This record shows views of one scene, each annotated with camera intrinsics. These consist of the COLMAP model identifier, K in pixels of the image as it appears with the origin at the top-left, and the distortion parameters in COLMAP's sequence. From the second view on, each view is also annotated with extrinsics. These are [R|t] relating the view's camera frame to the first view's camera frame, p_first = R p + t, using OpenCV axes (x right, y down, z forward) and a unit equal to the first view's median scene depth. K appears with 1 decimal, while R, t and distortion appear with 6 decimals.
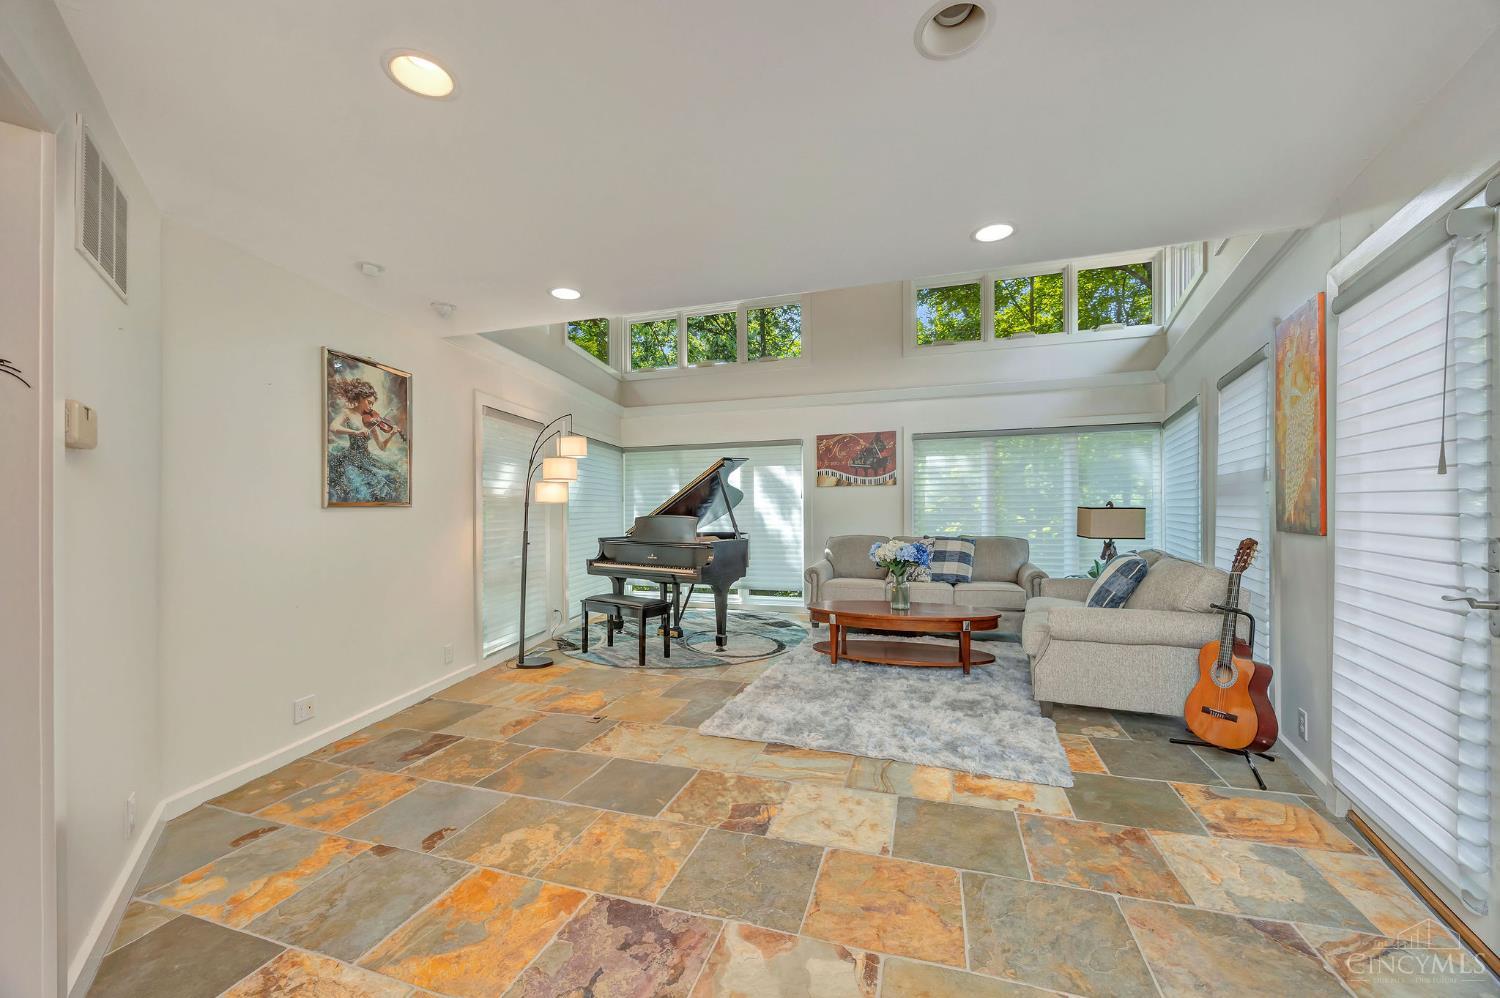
lens RADIAL K [[576.6, 0, 750.6], [0, 576.6, 519.4], [0, 0, 1]] dist [0.000745, 0.000021]
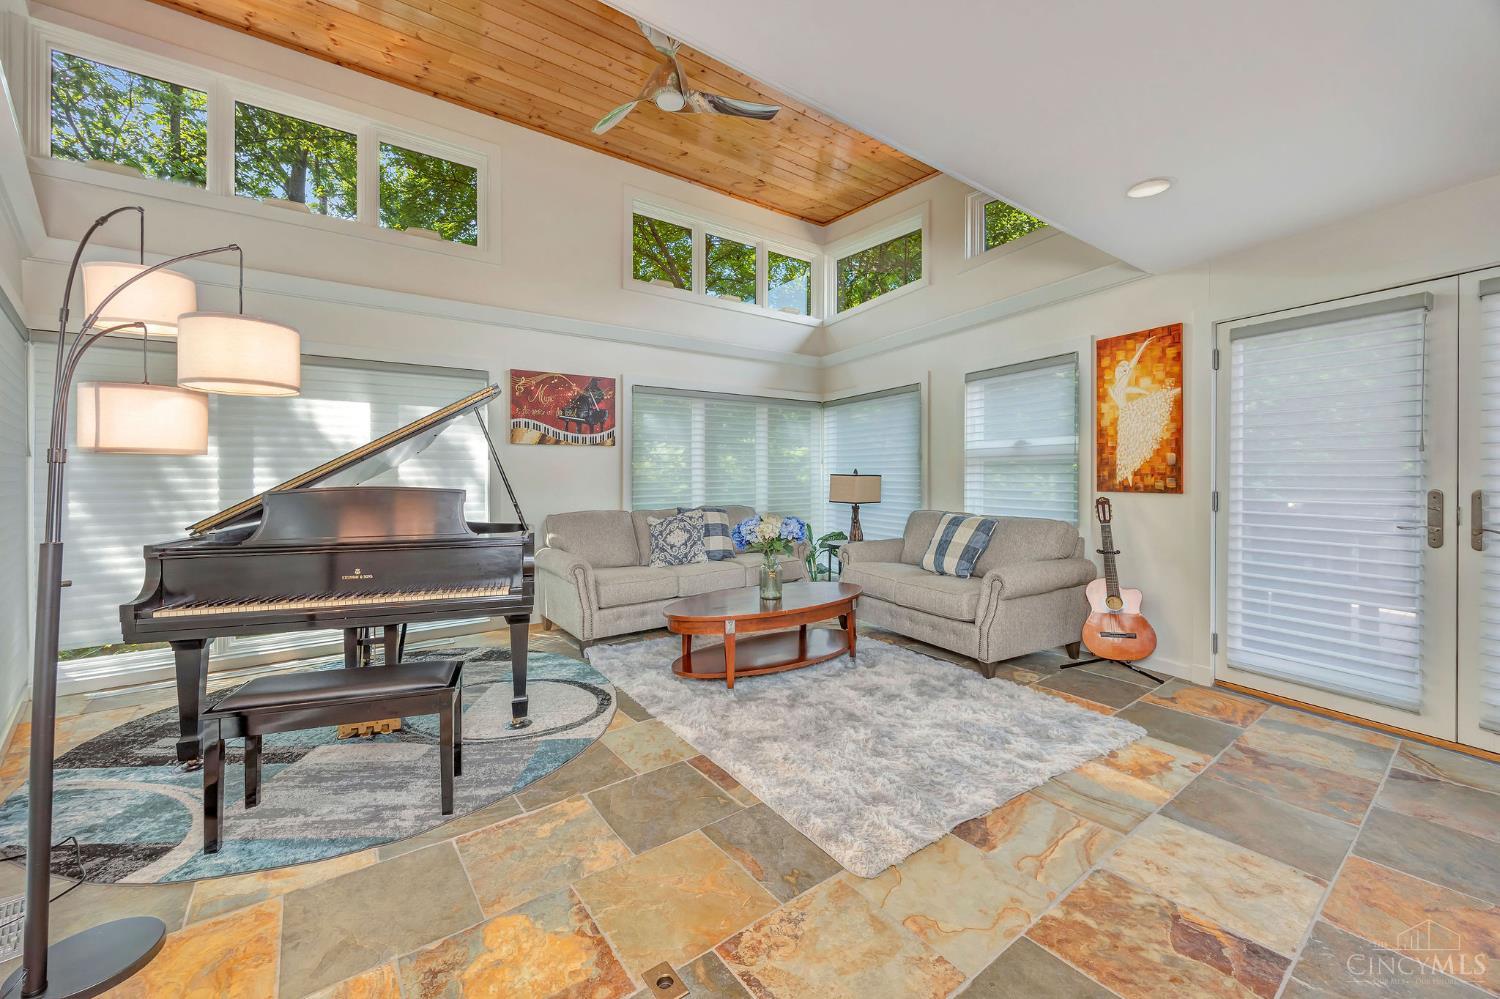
lens RADIAL K [[589.1, 0, 747.8], [0, 589.1, 479.6], [0, 0, 1]] dist [0.000173, -0.000027]
pose [[0.584515, -0.001398, 0.811382, -0.581494], [0.014242, 0.999862, -0.008537, -0.006665], [-0.811258, 0.016546, 0.584454, 0.715436]]
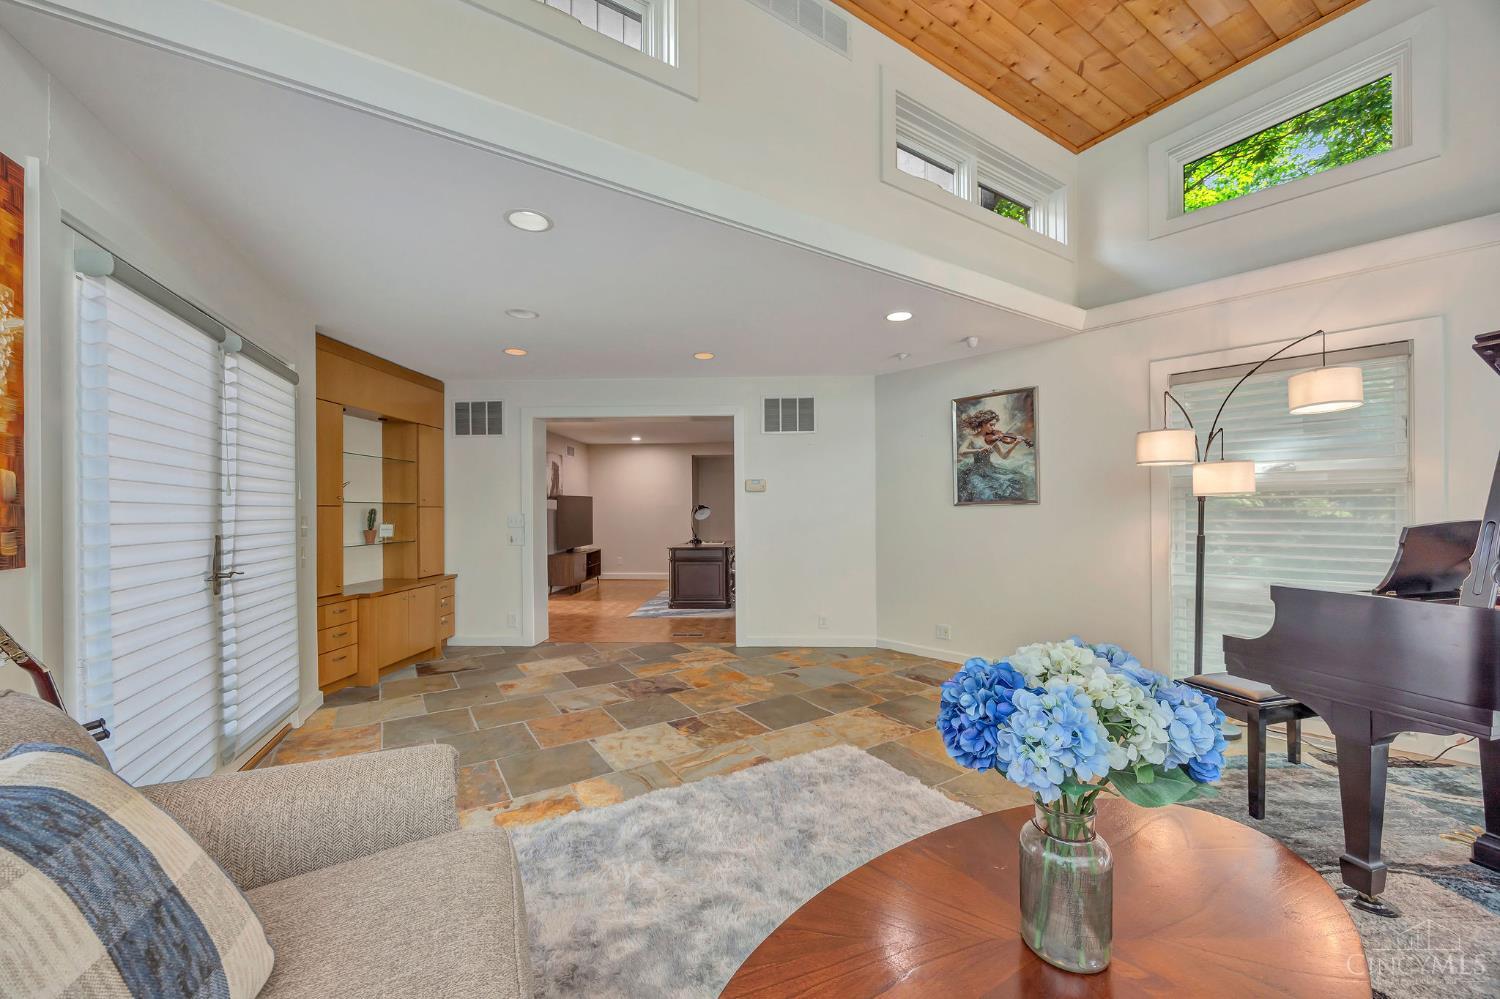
lens RADIAL K [[574.8, 0, 750.0], [0, 574.8, 499.5], [0, 0, 1]] dist [-0.000136, -0.000112]
pose [[-0.638473, -0.002630, -0.769639, 0.688952], [-0.004324, 0.999991, 0.000170, -0.030168], [0.769632, 0.003436, -0.638479, 1.393760]]
